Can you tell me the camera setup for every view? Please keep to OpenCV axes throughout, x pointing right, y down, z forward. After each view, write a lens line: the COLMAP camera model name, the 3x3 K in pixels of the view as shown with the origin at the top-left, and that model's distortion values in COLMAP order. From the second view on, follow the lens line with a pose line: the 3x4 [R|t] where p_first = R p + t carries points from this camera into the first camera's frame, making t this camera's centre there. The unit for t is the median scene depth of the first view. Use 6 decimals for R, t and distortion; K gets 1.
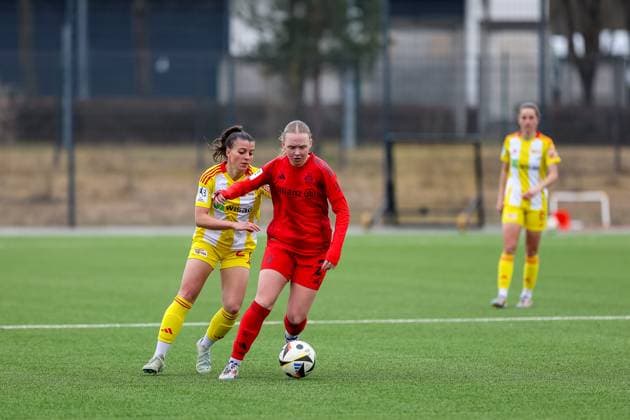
lens RADIAL K [[3985.1, 0, 315.0], [0, 3985.1, 210.0], [0, 0, 1]] dist [-0.353163, 14.458551]
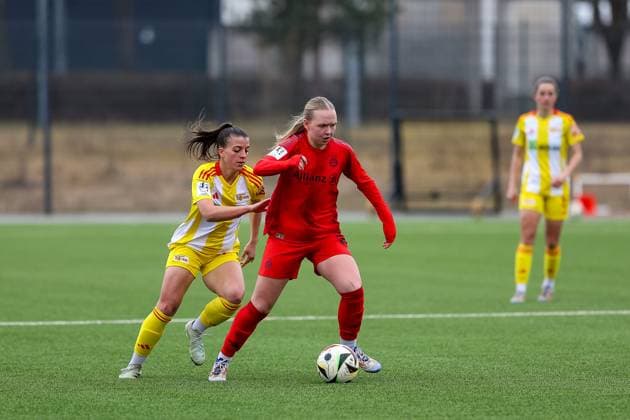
lens RADIAL K [[3661.8, 0, 315.0], [0, 3661.8, 210.0], [0, 0, 1]] dist [-0.235269, -2.472656]
pose [[0.999992, -0.002852, 0.002788, -0.002441], [0.002847, 0.999994, 0.001984, 0.001871], [-0.002793, -0.001976, 0.999994, 0.164134]]
